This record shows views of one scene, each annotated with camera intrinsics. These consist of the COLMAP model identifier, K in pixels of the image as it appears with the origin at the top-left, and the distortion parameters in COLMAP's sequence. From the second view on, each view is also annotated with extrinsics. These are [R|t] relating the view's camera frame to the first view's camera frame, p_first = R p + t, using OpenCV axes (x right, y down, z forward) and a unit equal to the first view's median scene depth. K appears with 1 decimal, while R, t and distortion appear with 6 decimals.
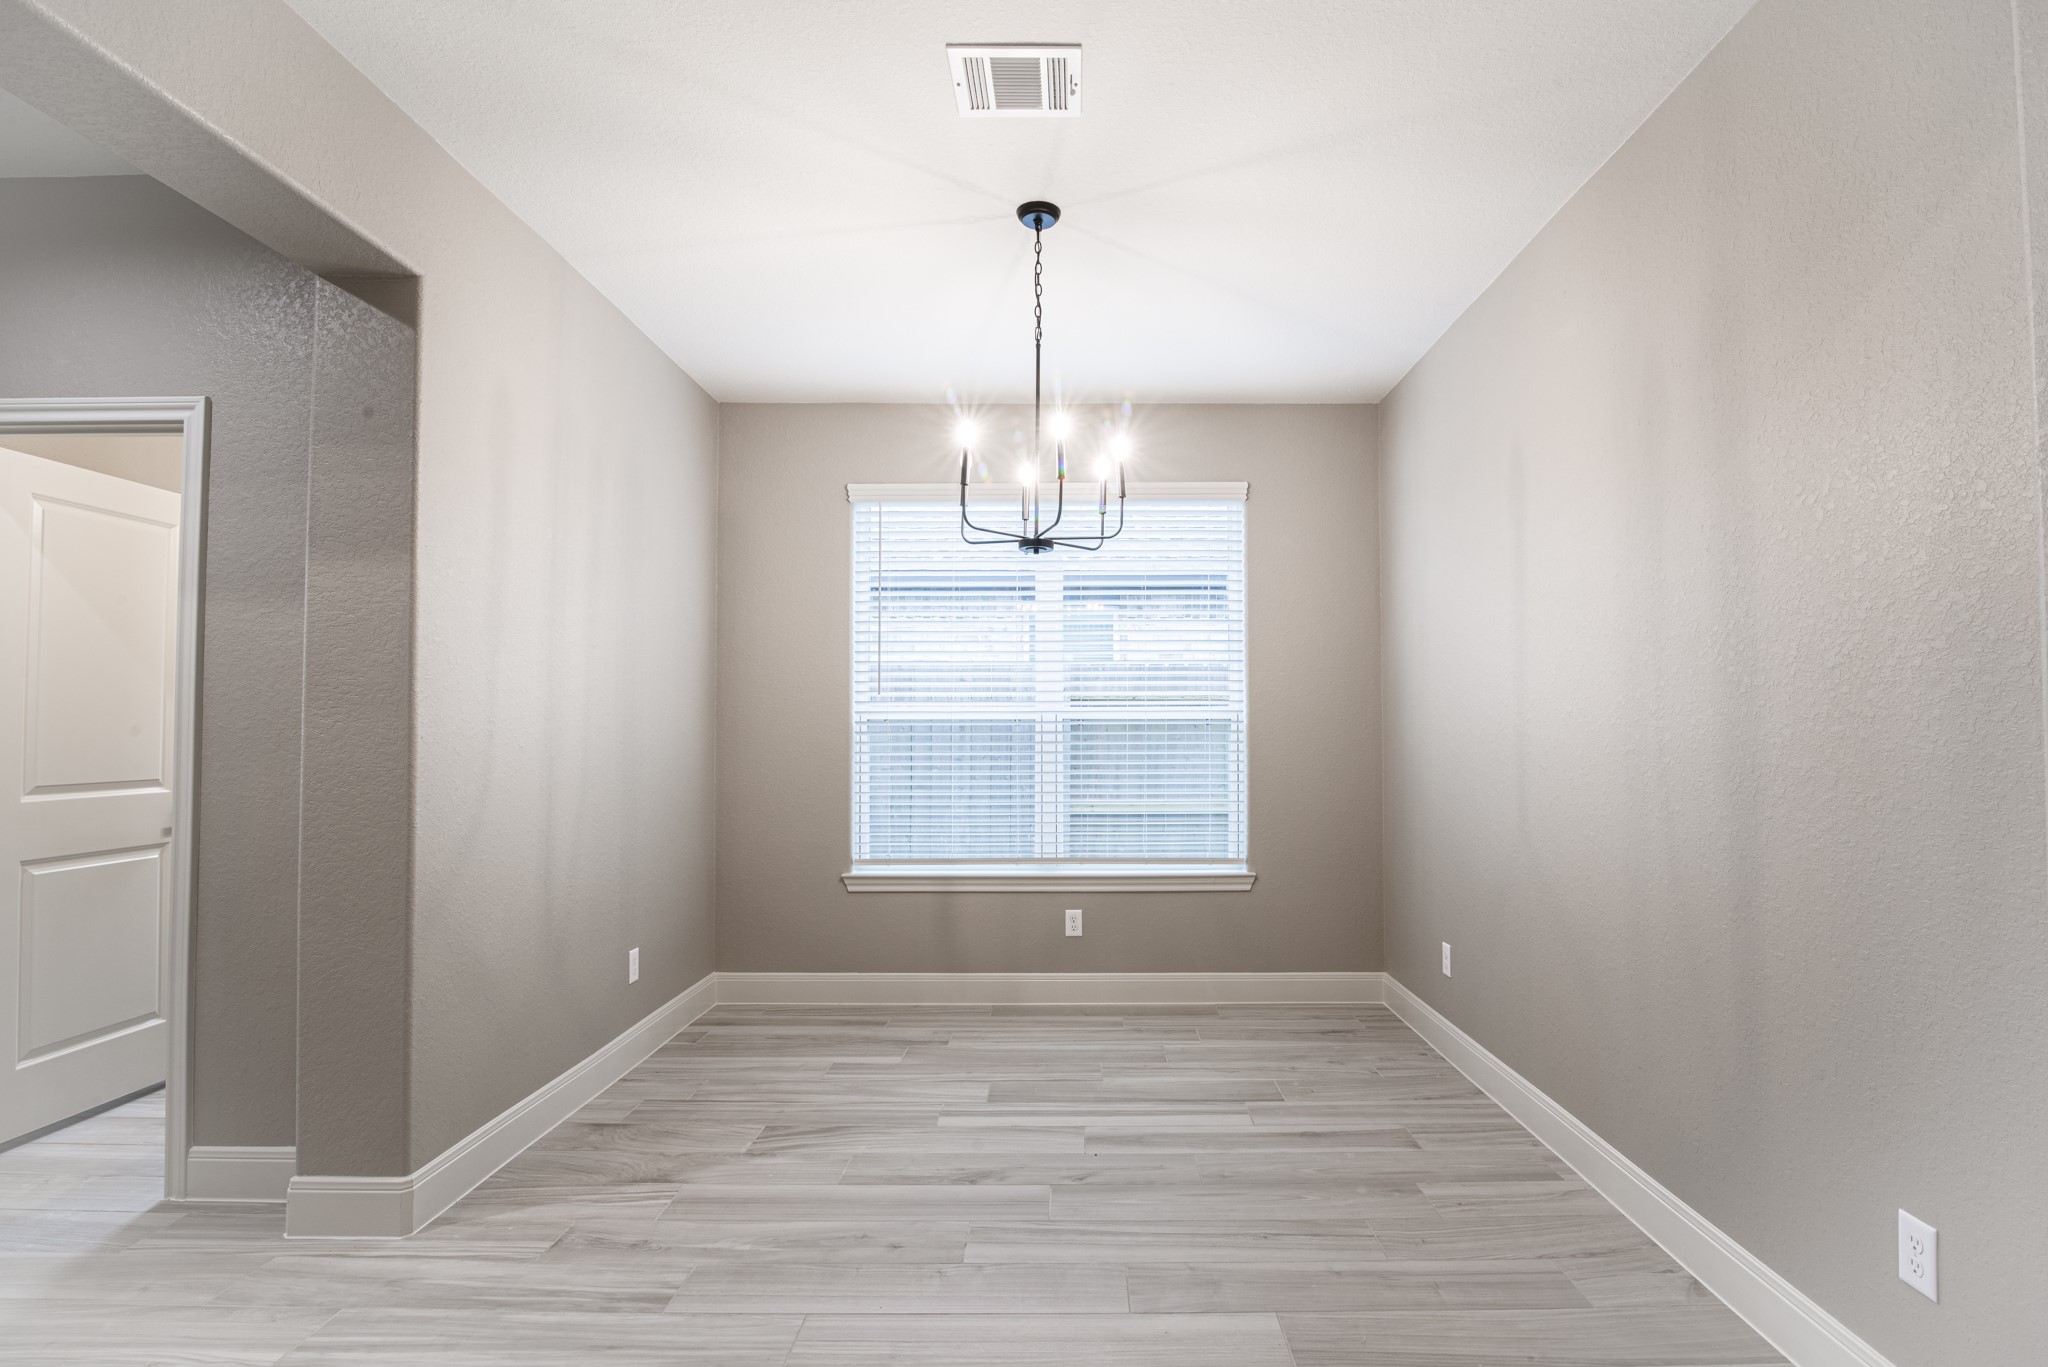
lens RADIAL K [[990.2, 0, 1076.3], [0, 990.2, 702.9], [0, 0, 1]] dist [-0.021968, -0.000159]
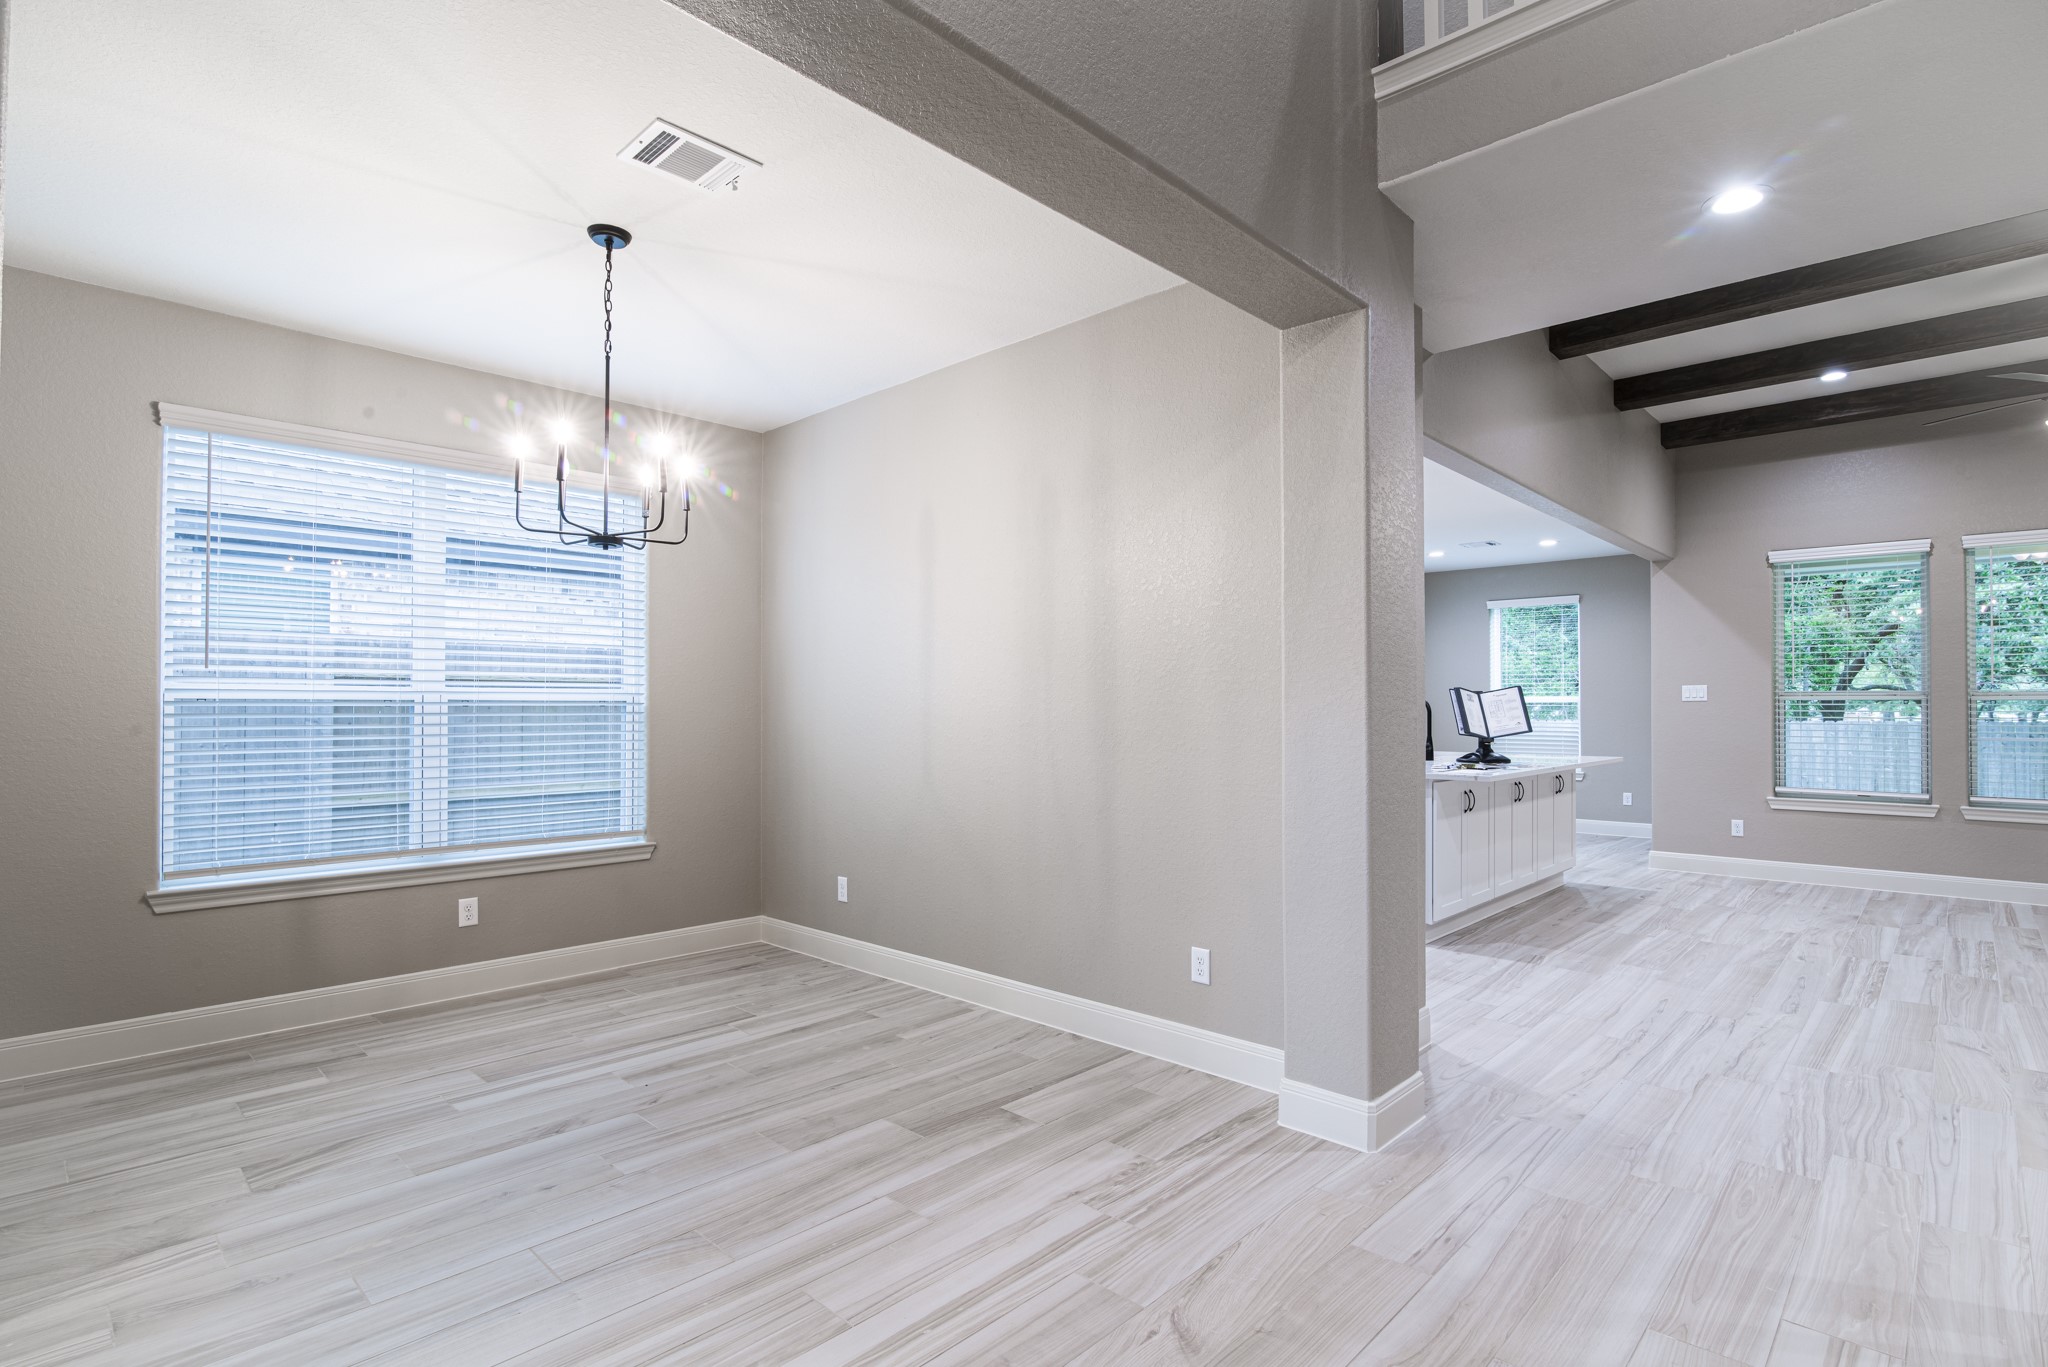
lens RADIAL K [[990.2, 0, 1076.3], [0, 990.2, 702.9], [0, 0, 1]] dist [-0.021968, -0.000159]
pose [[0.676276, 0.005115, 0.736631, -0.364794], [-0.018335, 0.999783, 0.009890, -0.001224], [-0.736420, -0.020195, 0.676223, -0.090942]]
